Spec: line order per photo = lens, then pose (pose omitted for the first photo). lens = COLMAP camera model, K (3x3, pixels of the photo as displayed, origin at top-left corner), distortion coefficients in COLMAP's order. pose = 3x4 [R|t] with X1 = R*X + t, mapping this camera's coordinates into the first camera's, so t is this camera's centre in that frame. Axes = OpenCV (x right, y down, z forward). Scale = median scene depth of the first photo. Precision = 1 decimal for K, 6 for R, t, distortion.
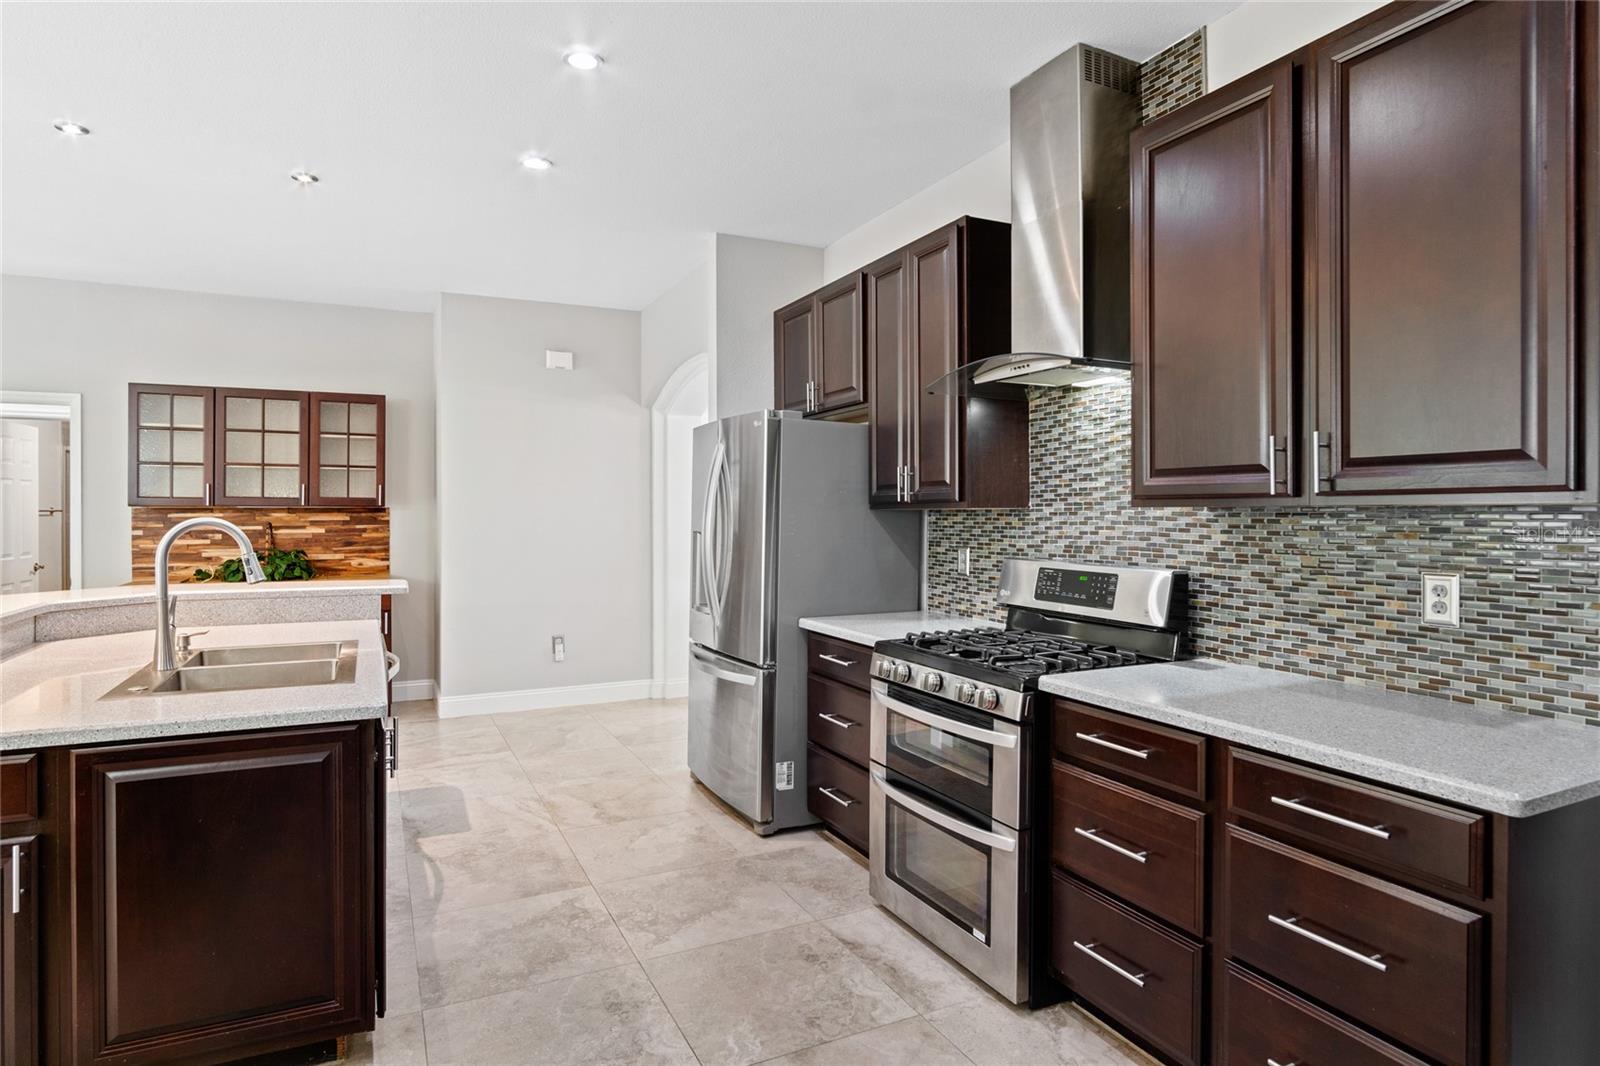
lens RADIAL K [[867.8, 0, 792.9], [0, 867.8, 519.1], [0, 0, 1]] dist [-0.016780, 0.002635]
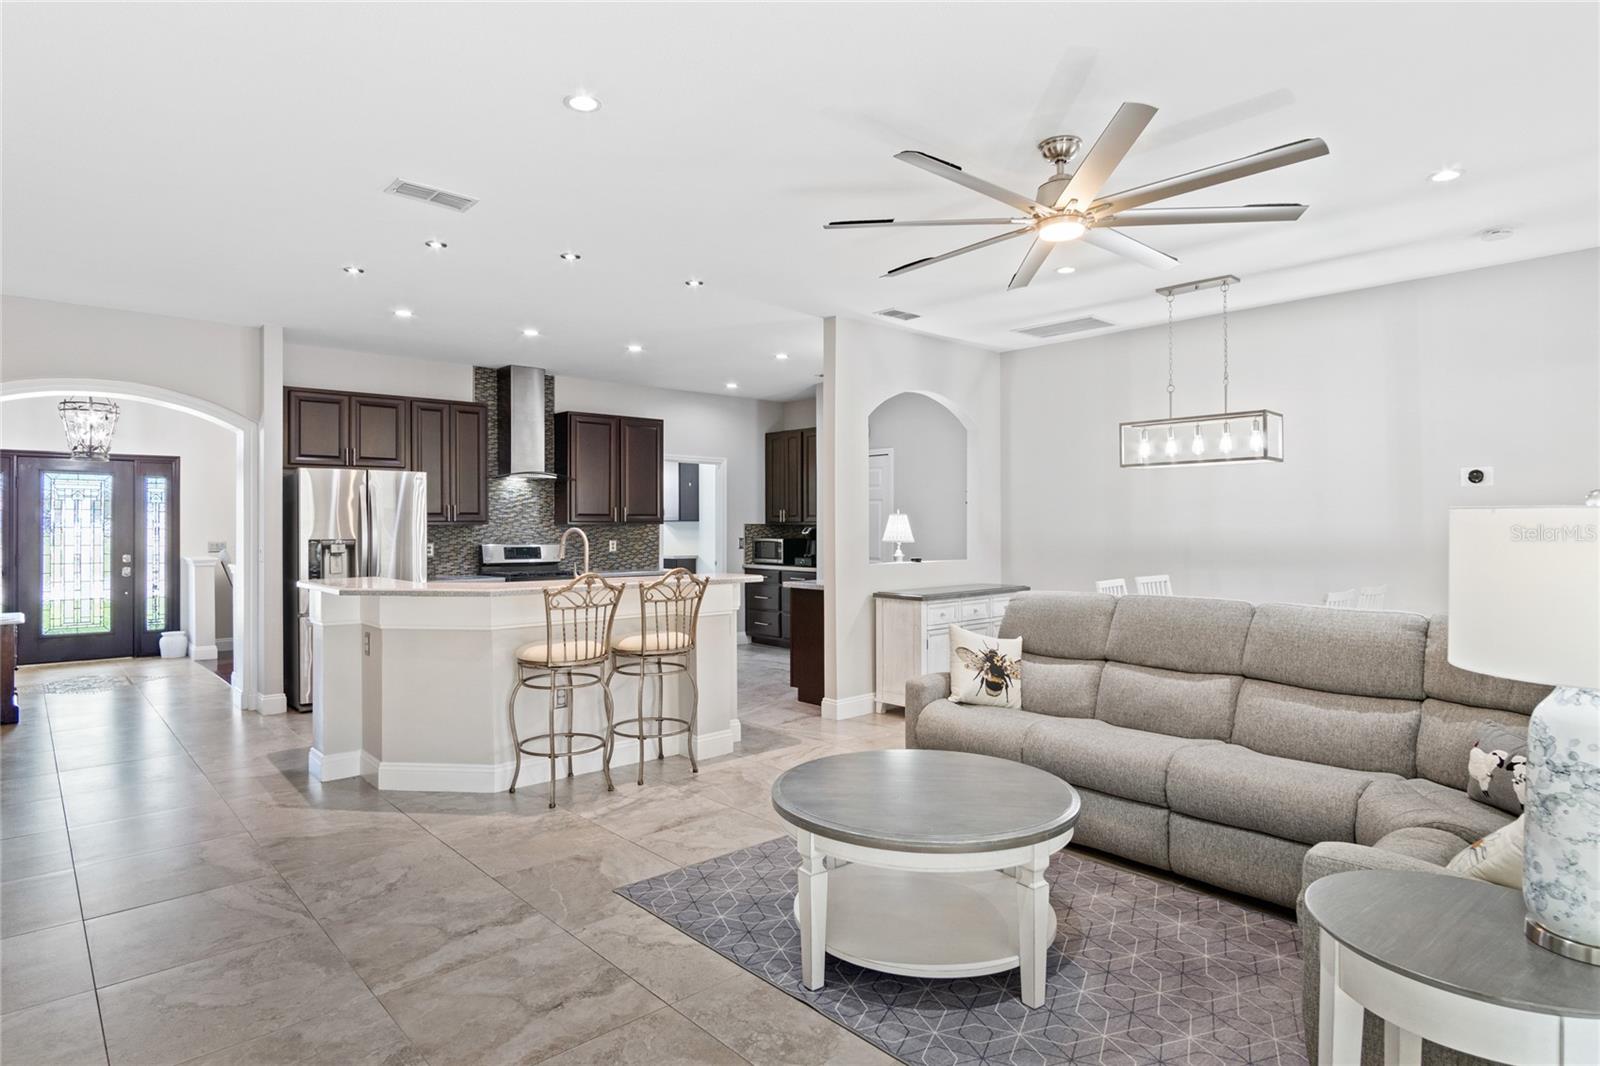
lens RADIAL K [[867.8, 0, 801.6], [0, 867.8, 518.2], [0, 0, 1]] dist [-0.016780, 0.002635]
pose [[-0.283020, 0.009197, 0.959070, -2.149296], [0.010234, 0.999926, -0.006569, -0.004858], [-0.959060, 0.007956, -0.283093, 0.766919]]
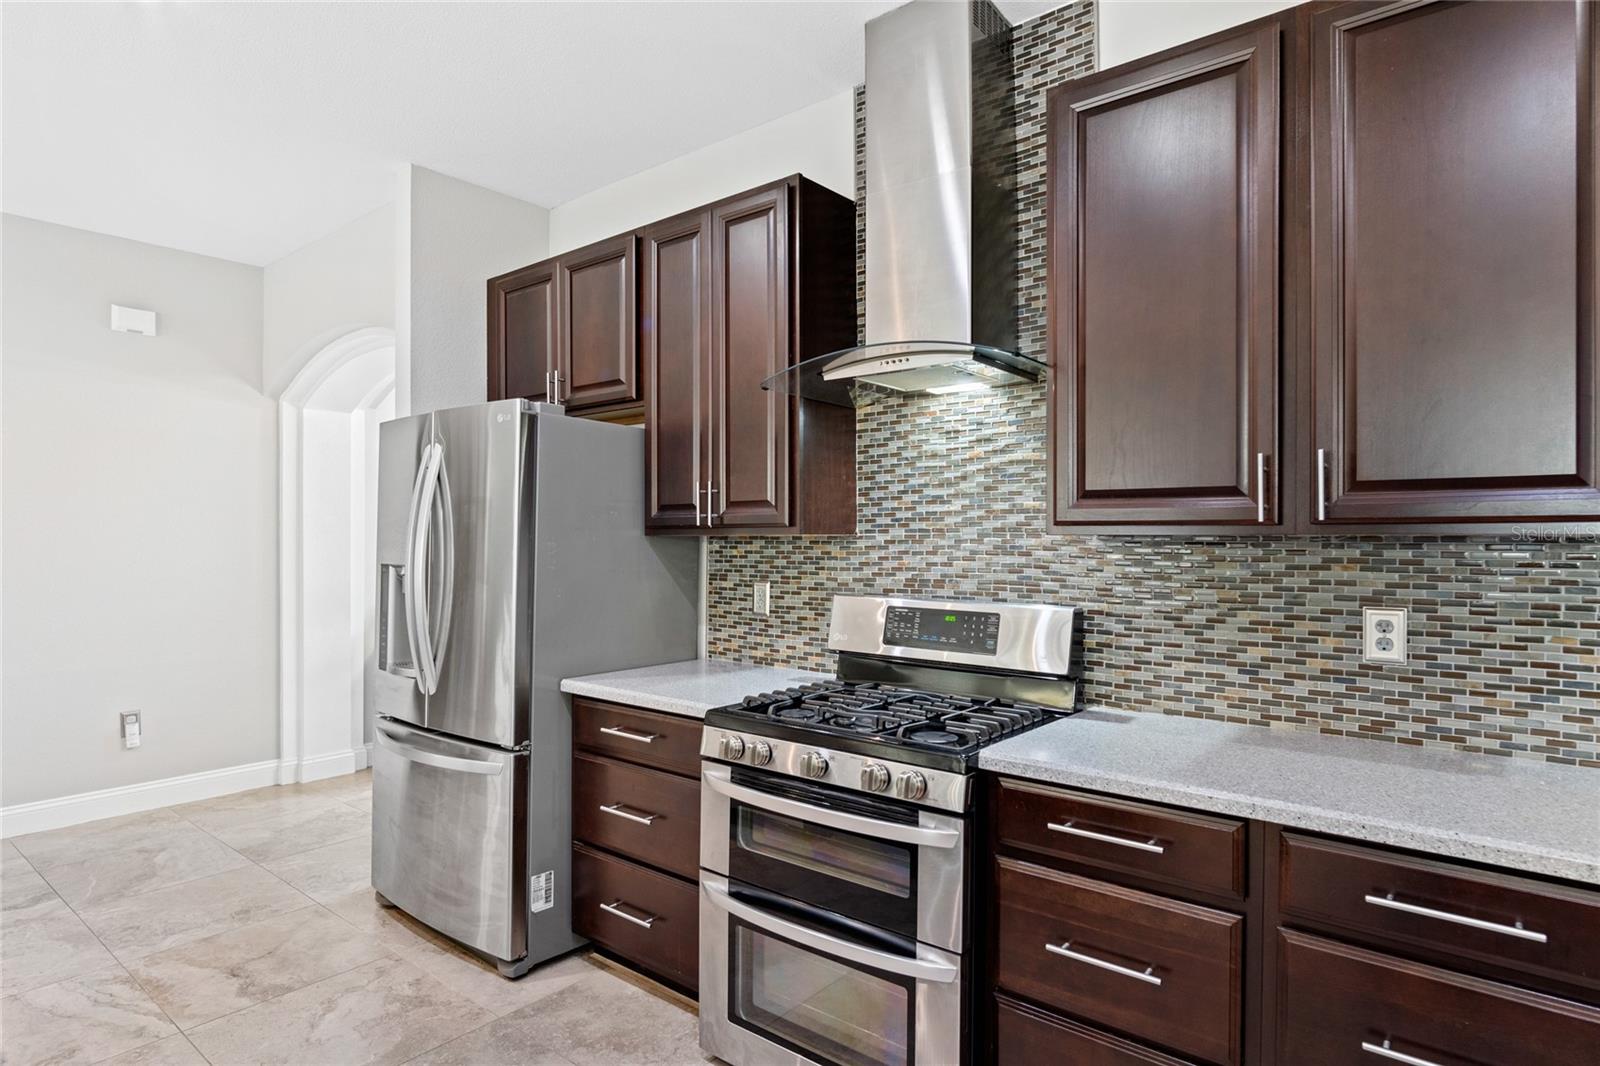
lens RADIAL K [[867.8, 0, 794.9], [0, 867.8, 545.6], [0, 0, 1]] dist [-0.016780, 0.002635]
pose [[0.907279, 0.000882, 0.420529, -0.130434], [-0.001024, 0.999999, 0.000112, -0.002291], [-0.420528, -0.000532, 0.907279, 0.242409]]
